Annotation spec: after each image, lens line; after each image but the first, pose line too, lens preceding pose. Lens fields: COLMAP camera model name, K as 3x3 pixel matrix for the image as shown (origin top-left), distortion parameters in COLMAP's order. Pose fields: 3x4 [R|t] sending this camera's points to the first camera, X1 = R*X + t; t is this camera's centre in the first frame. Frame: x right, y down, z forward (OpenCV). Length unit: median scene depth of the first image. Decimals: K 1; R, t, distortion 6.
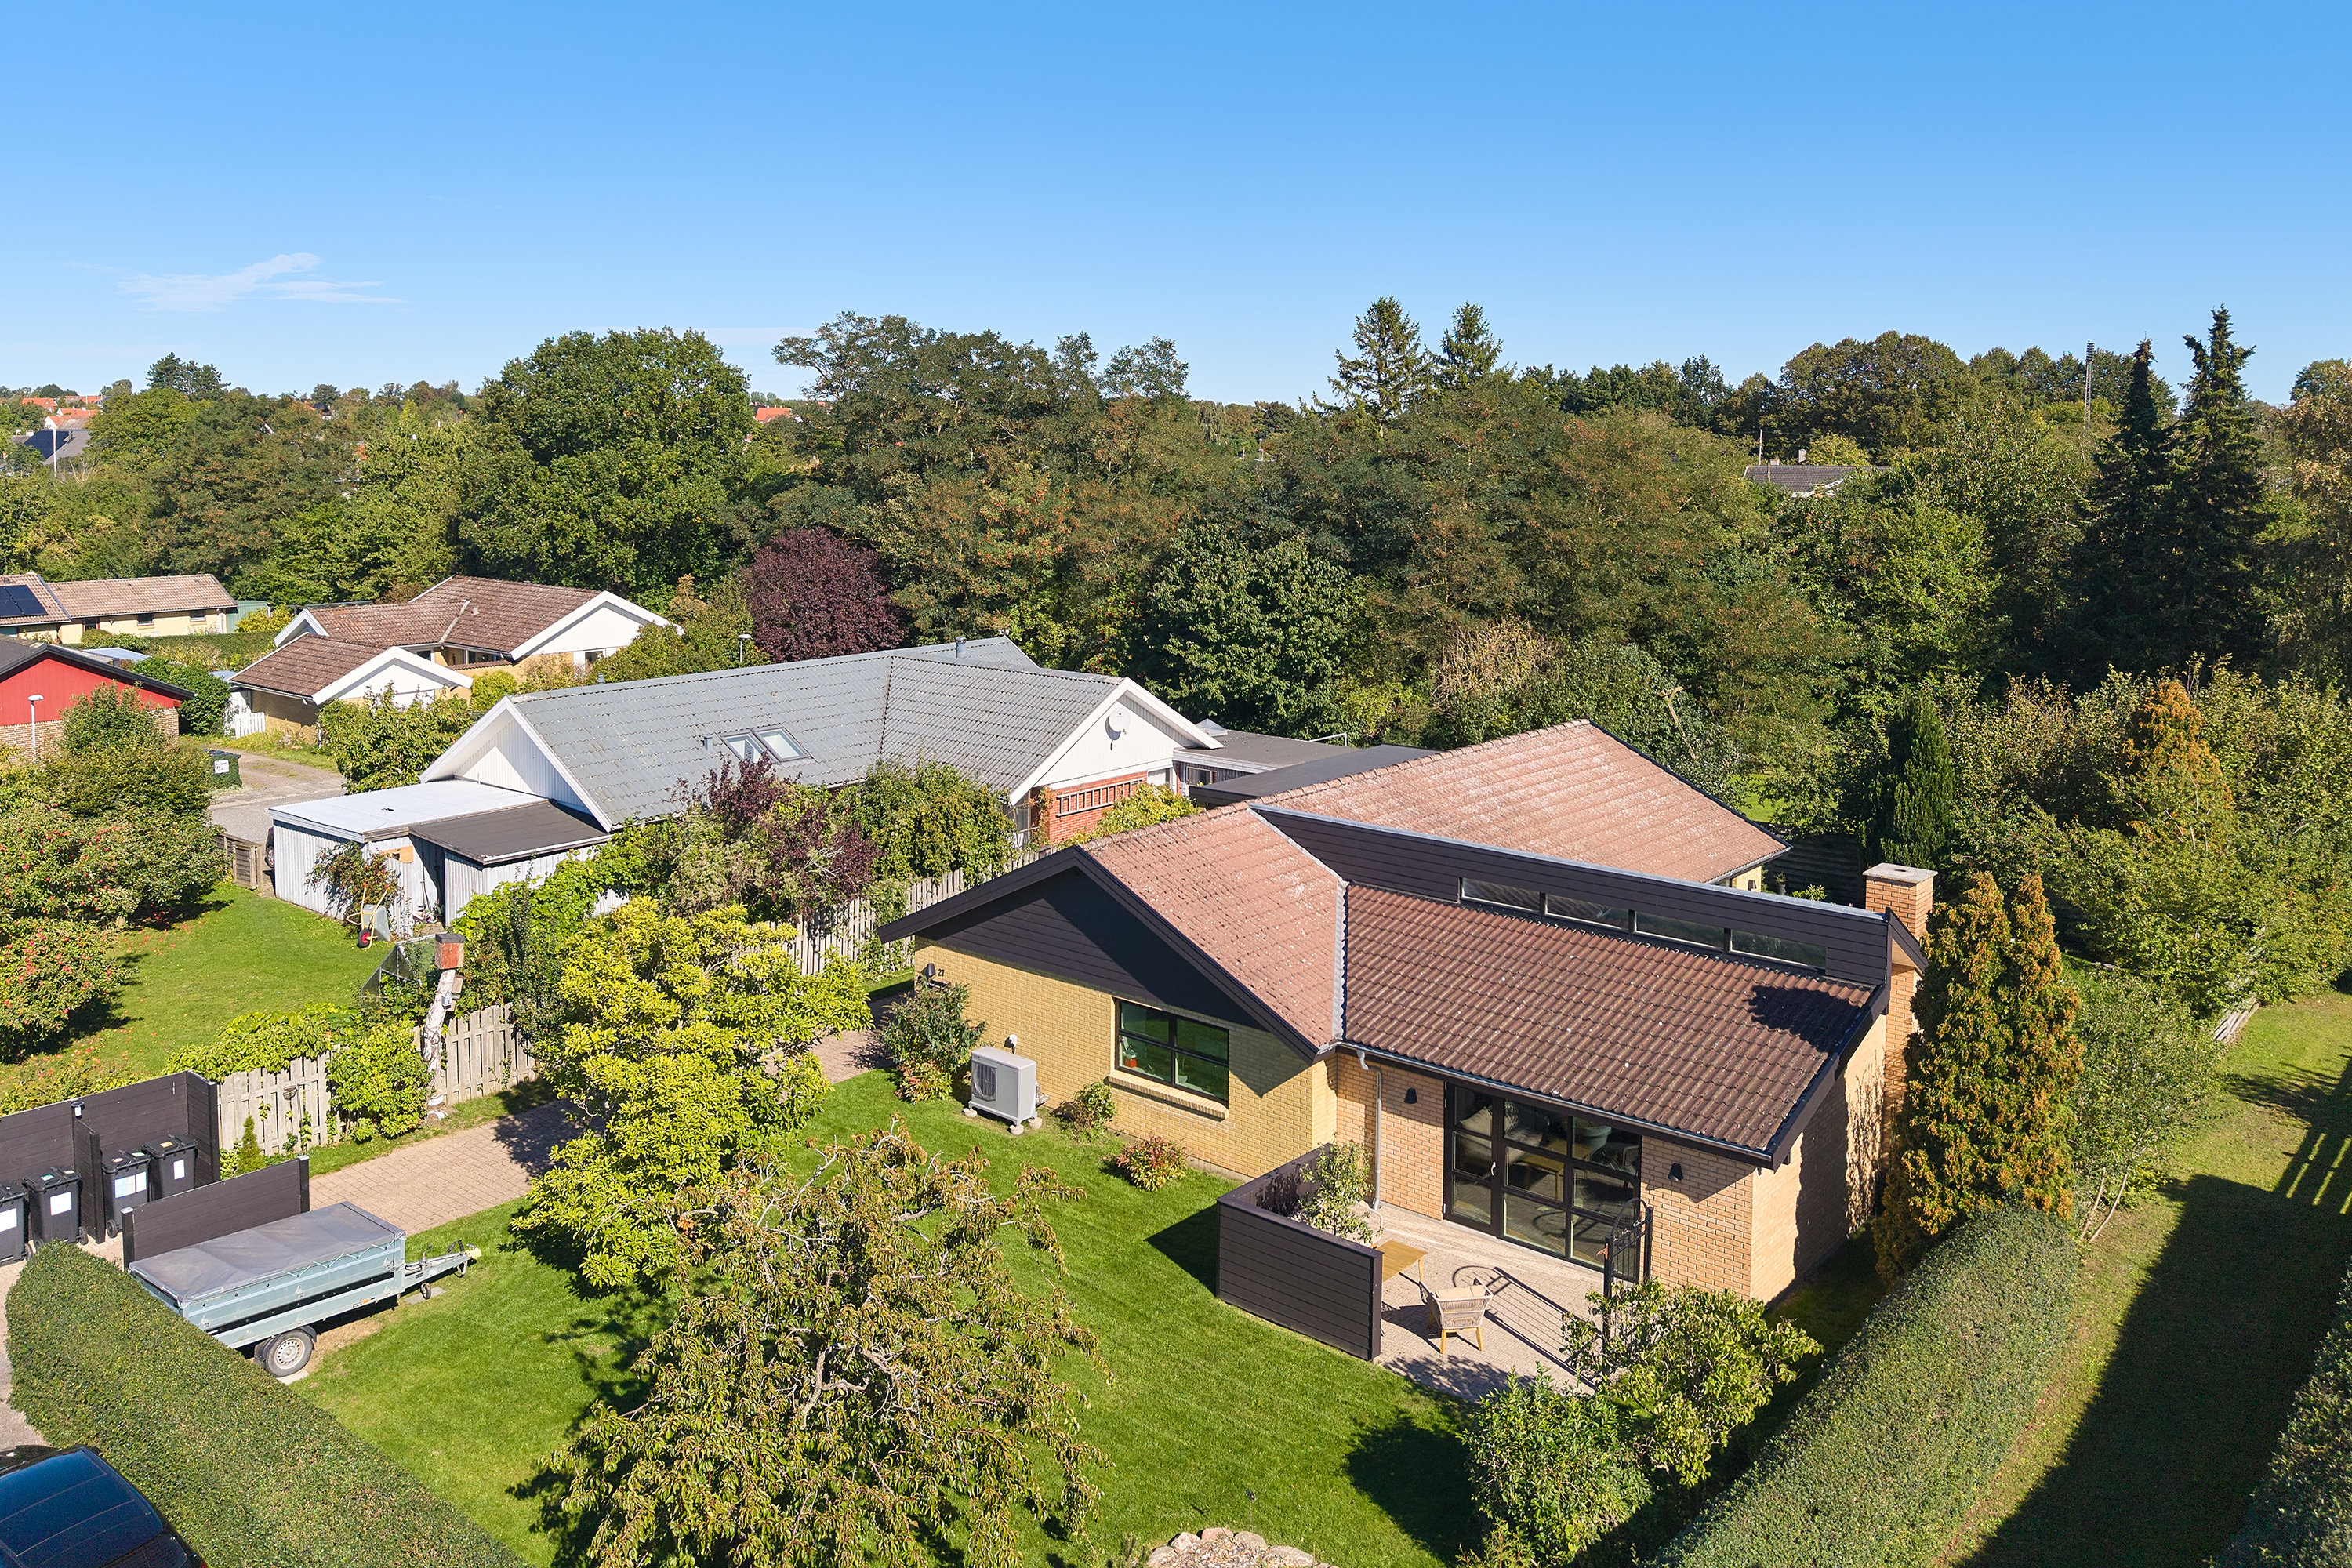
lens RADIAL K [[1936.4, 0, 1164.2], [0, 1936.4, 570.5], [0, 0, 1]] dist [0.038018, -0.015504]
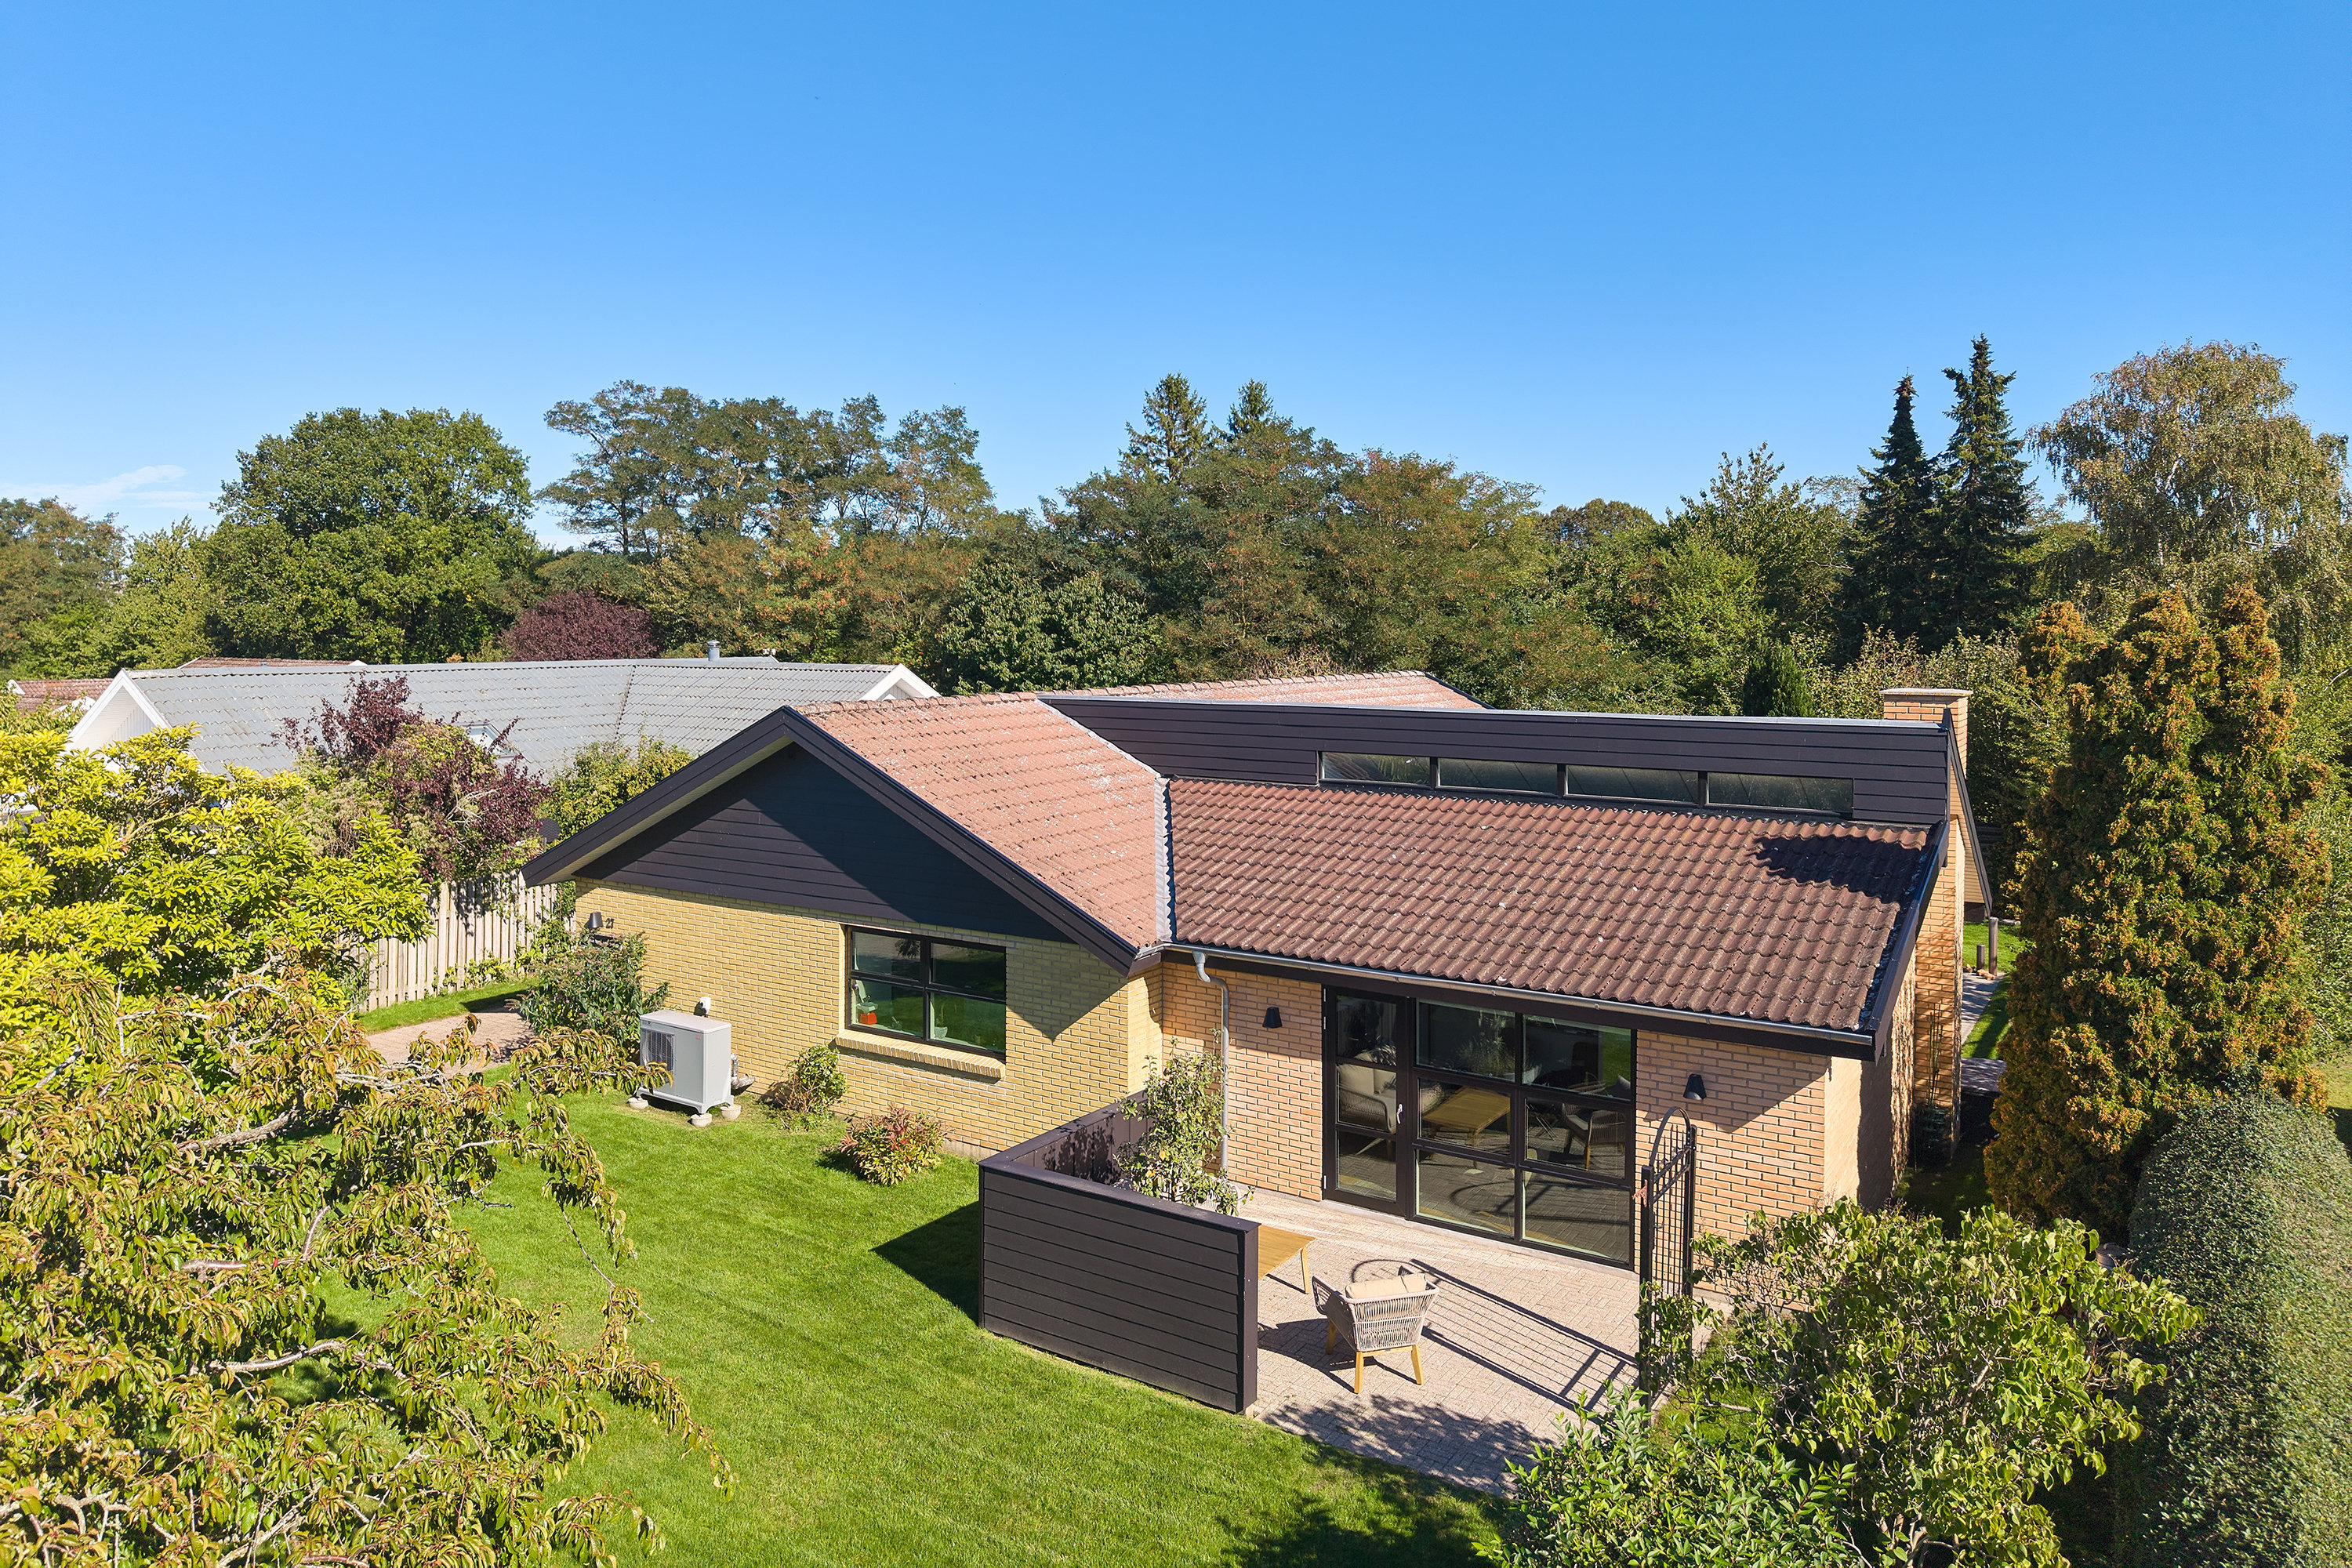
lens RADIAL K [[1624.4, 0, 1181.4], [0, 1624.4, 686.9], [0, 0, 1]] dist [0.042292, -0.048170]
pose [[0.991750, -0.005097, 0.128086, 0.020630], [0.011460, 0.998734, -0.048990, 0.163947], [-0.127674, 0.050053, 0.990552, 0.391295]]
